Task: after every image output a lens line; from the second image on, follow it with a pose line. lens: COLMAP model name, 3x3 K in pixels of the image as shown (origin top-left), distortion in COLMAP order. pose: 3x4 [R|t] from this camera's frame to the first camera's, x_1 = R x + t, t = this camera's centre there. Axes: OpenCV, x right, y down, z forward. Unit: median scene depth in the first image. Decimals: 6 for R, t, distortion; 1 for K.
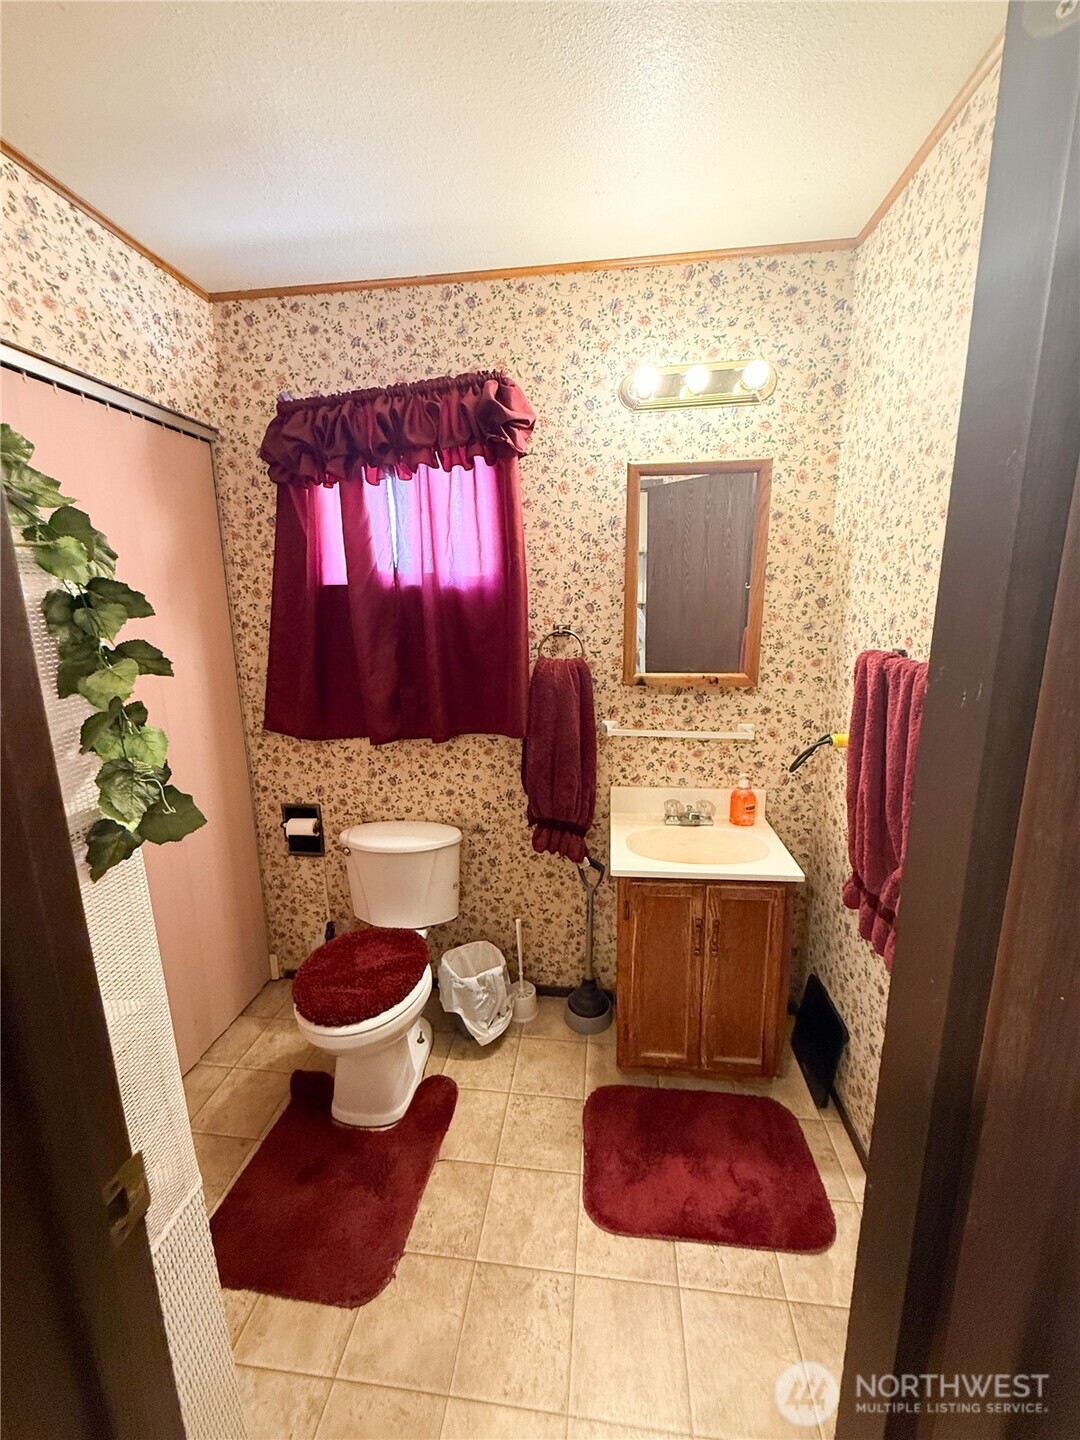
lens RADIAL K [[579.9, 0, 537.5], [0, 579.9, 717.8], [0, 0, 1]] dist [0.000918, 0.000156]
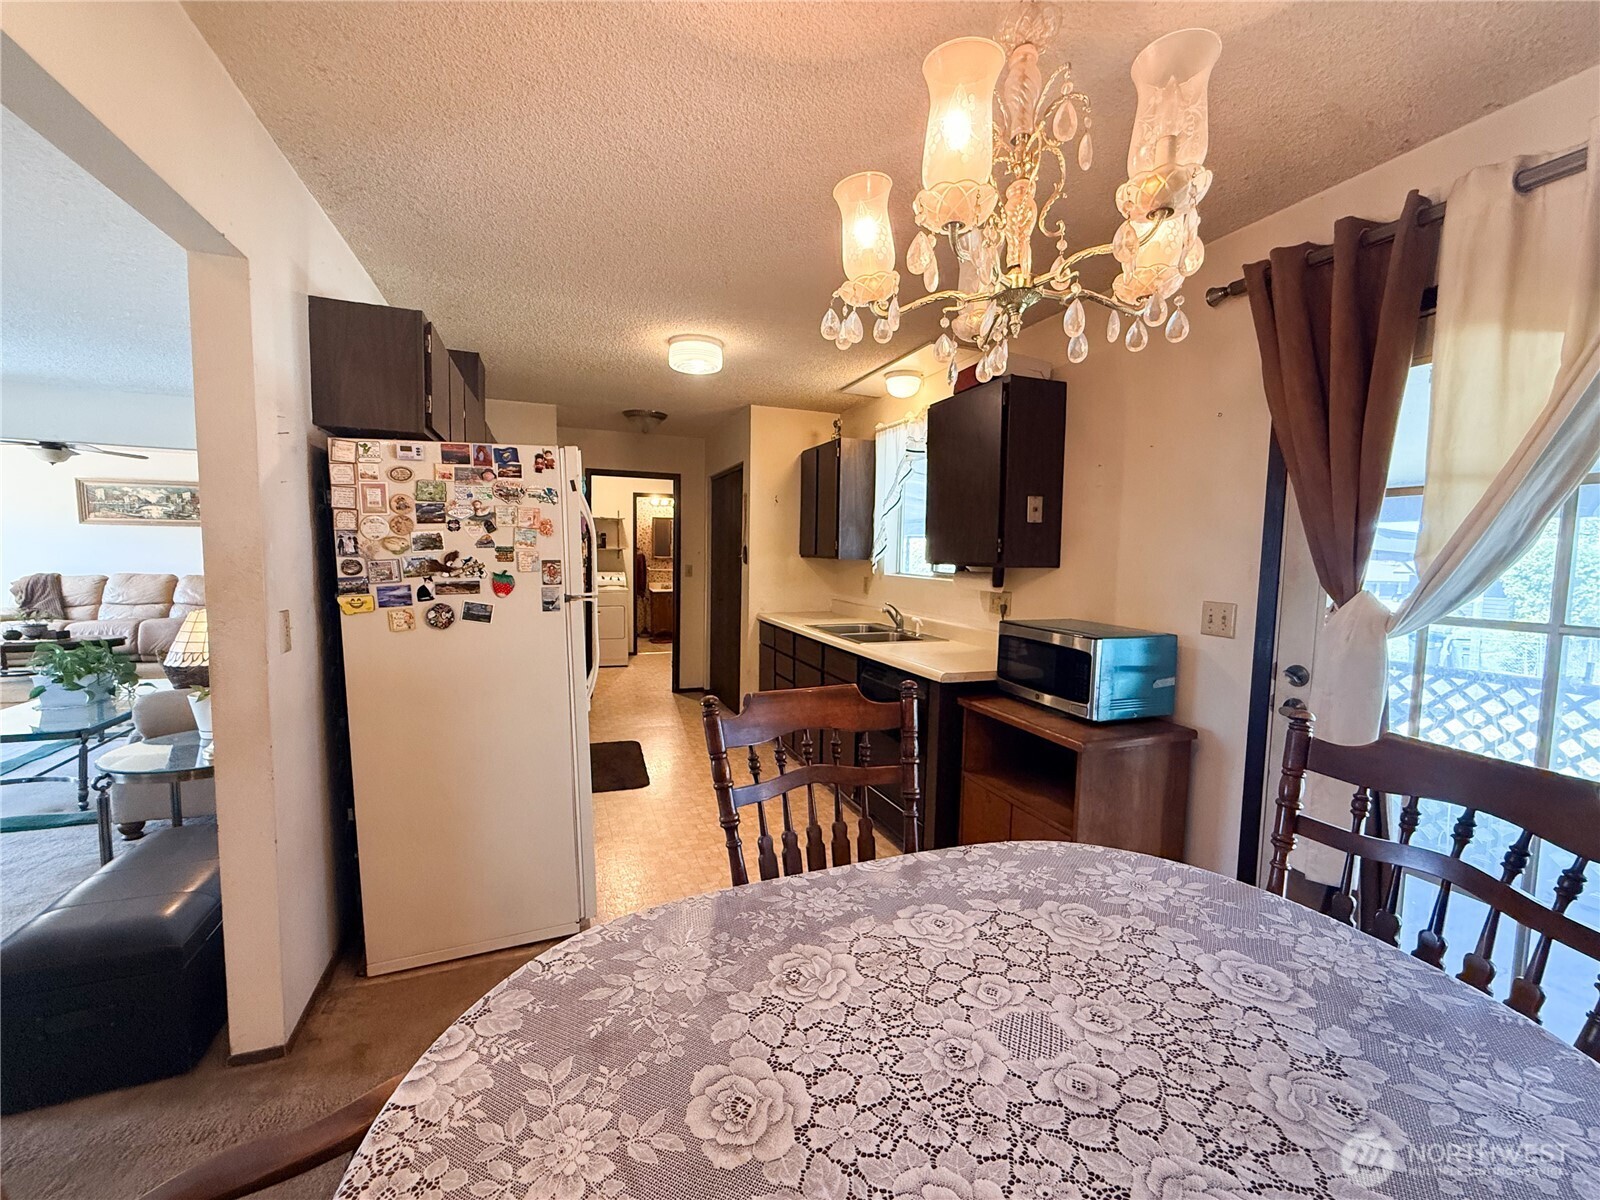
lens RADIAL K [[644.3, 0, 802.3], [0, 644.3, 593.1], [0, 0, 1]] dist [0.000918, 0.000156]
pose [[0.877941, -0.007220, 0.478715, -1.269162], [0.065064, 0.992409, -0.104357, 0.825989], [-0.474328, 0.122766, 0.871746, -4.067259]]
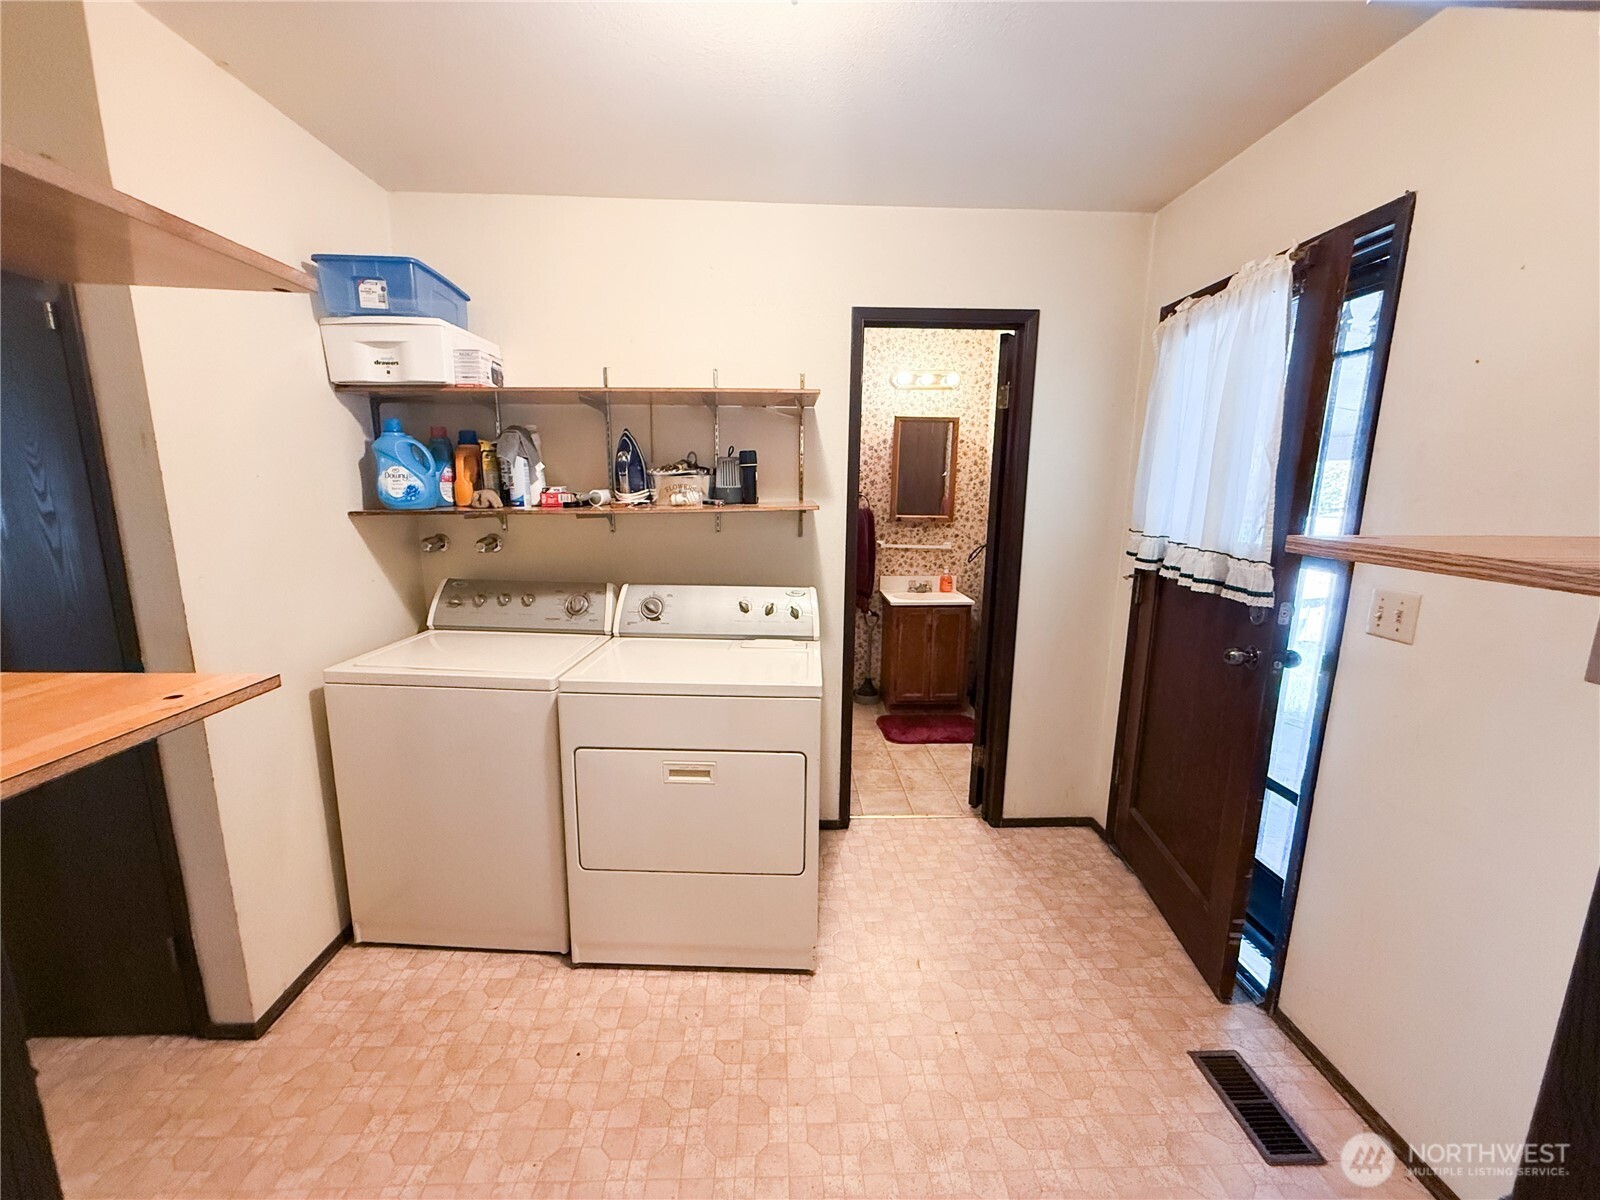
lens RADIAL K [[644.3, 0, 801.8], [0, 644.3, 600.3], [0, 0, 1]] dist [0.000918, 0.000156]
pose [[0.987059, -0.006846, 0.160209, -0.510321], [0.007565, 0.999964, -0.003878, 0.221695], [-0.160177, 0.005040, 0.987075, -1.152321]]
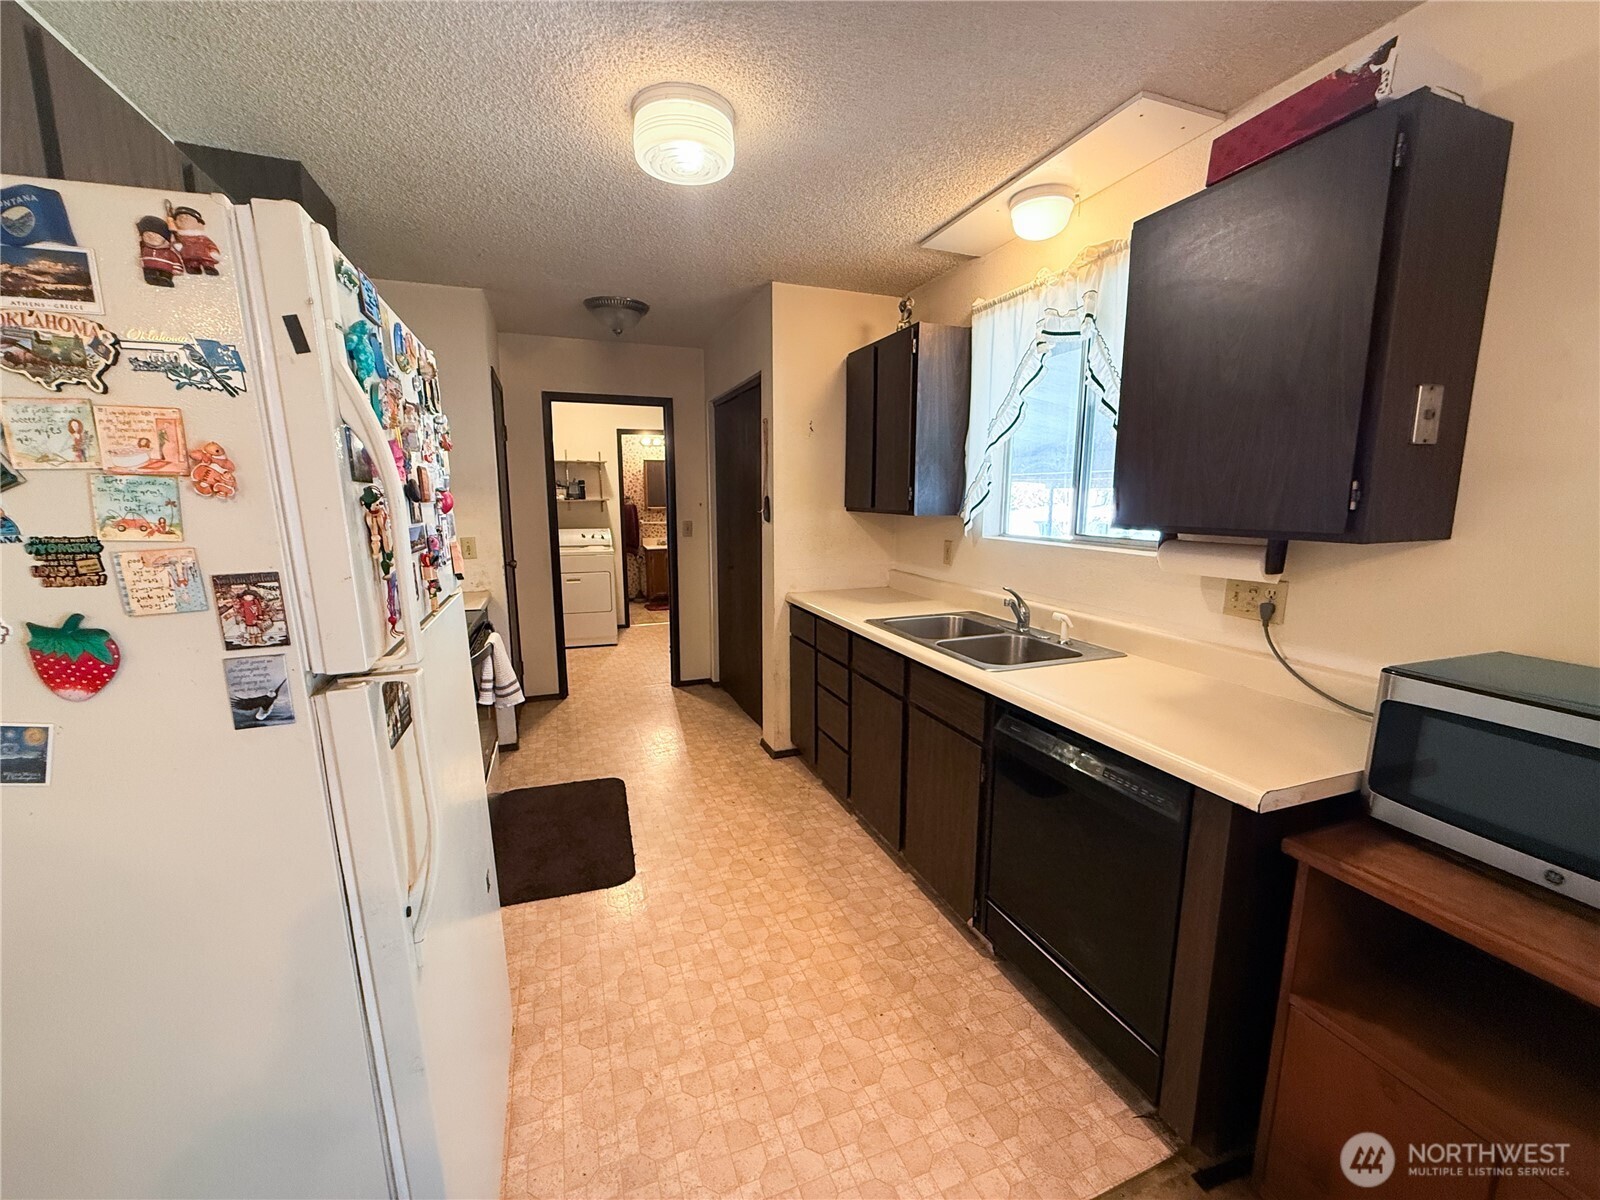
lens RADIAL K [[578.3, 0, 785.7], [0, 578.3, 586.0], [0, 0, 1]] dist [0.002260, 0.000000]
pose [[0.883437, -0.064907, 0.464033, -0.892511], [0.079002, 0.996814, -0.010975, 0.590986], [-0.461843, 0.046356, 0.885750, -3.016477]]
